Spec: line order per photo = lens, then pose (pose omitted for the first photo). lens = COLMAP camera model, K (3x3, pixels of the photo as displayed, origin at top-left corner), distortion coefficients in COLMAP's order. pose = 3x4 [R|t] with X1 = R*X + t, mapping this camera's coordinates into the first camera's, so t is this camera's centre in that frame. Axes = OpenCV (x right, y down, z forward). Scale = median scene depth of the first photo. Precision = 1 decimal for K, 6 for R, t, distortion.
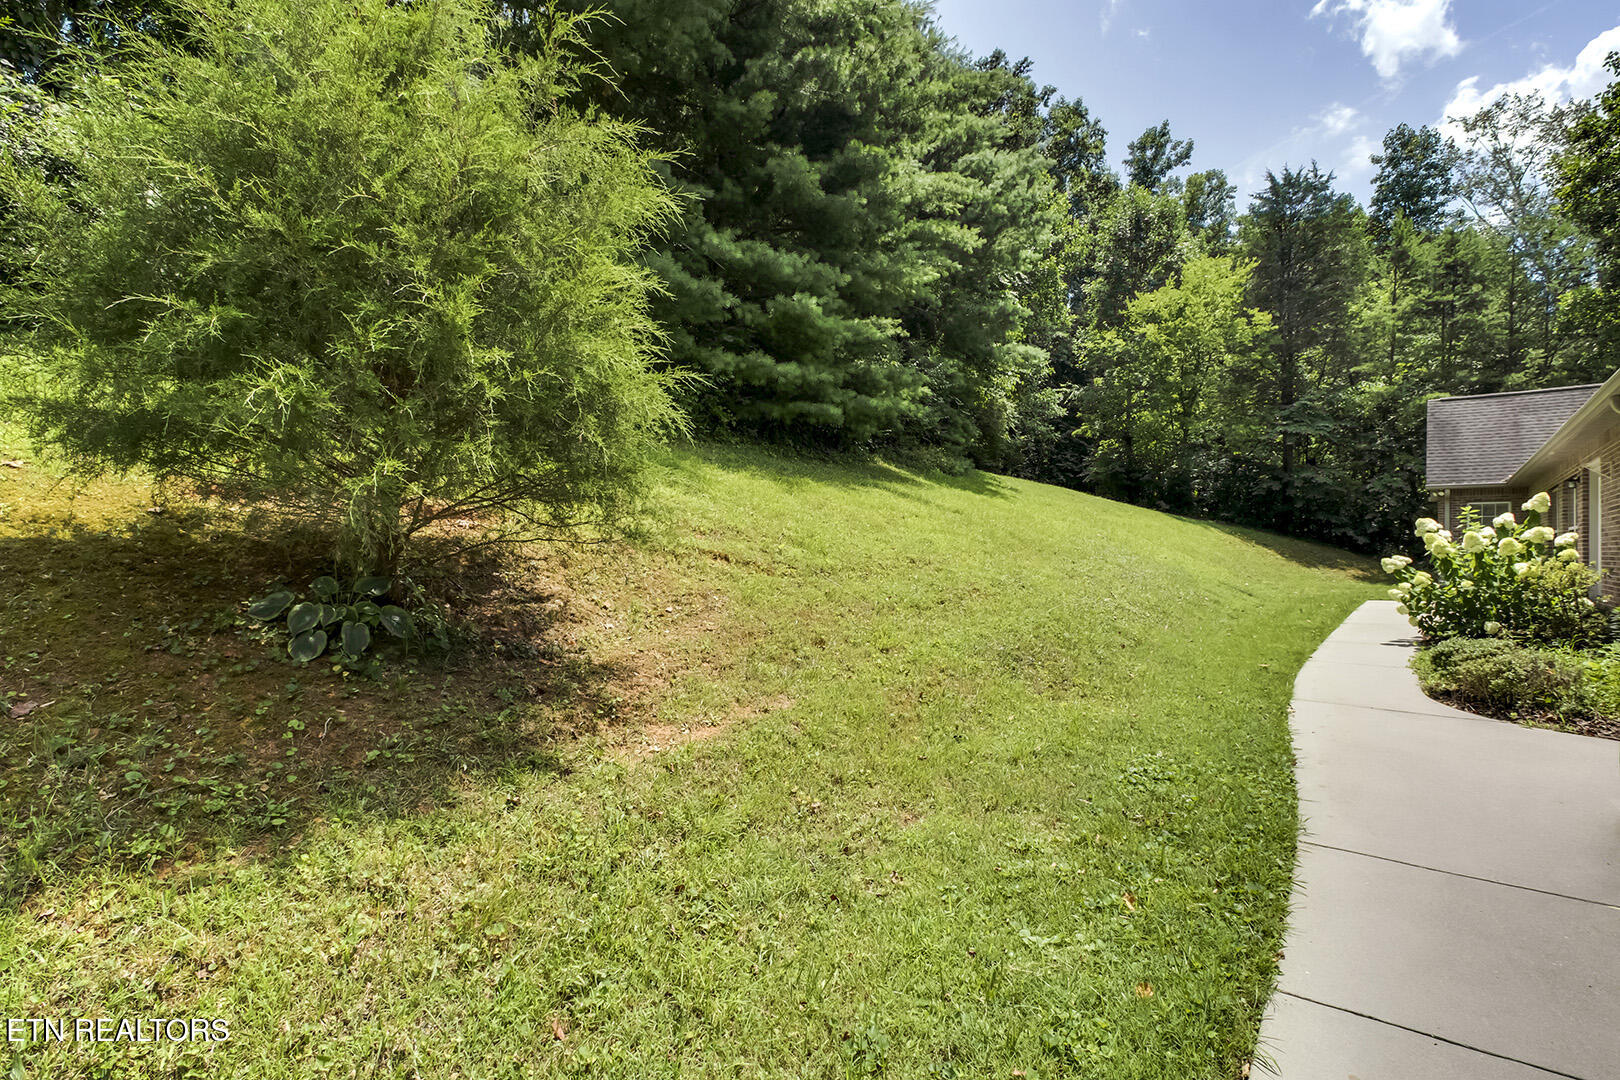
lens RADIAL K [[725.1, 0, 809.4], [0, 725.1, 552.0], [0, 0, 1]] dist [-0.017498, -0.000417]
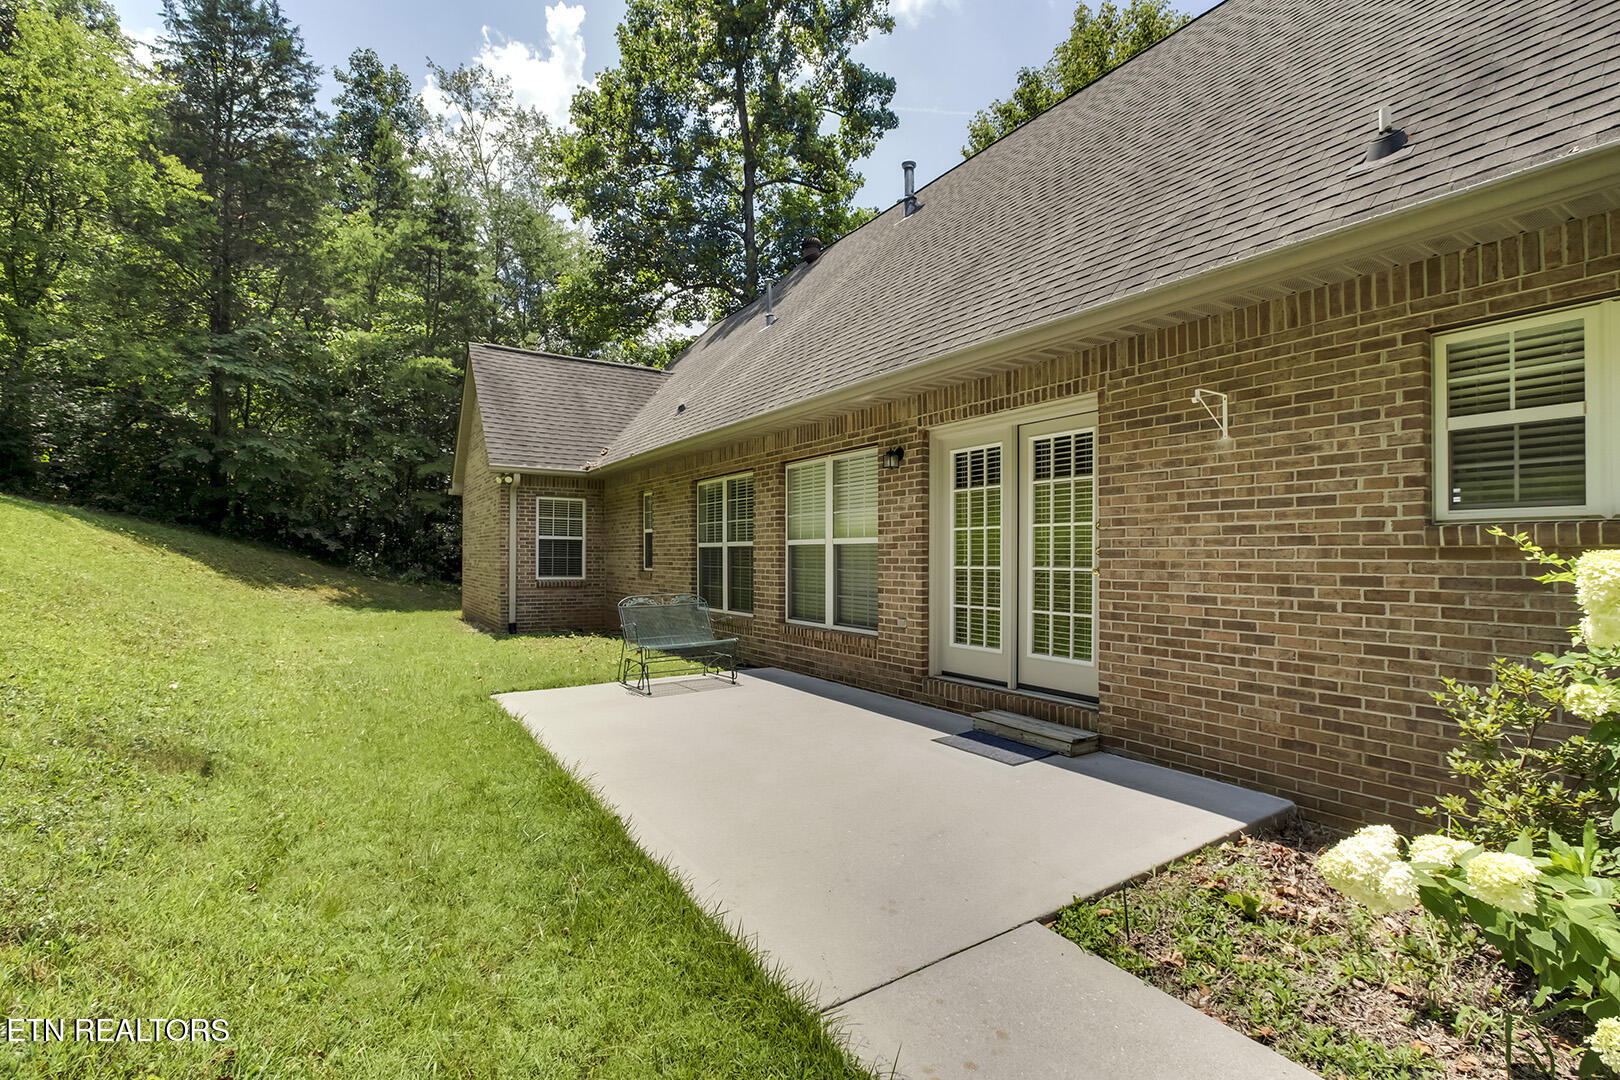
lens RADIAL K [[725.1, 0, 809.4], [0, 725.1, 552.0], [0, 0, 1]] dist [-0.017498, -0.000417]
pose [[0.267767, 0.003001, 0.963479, 0.202522], [-0.003768, 0.999991, -0.002067, -0.010115], [-0.963476, -0.003077, 0.267776, 0.344342]]
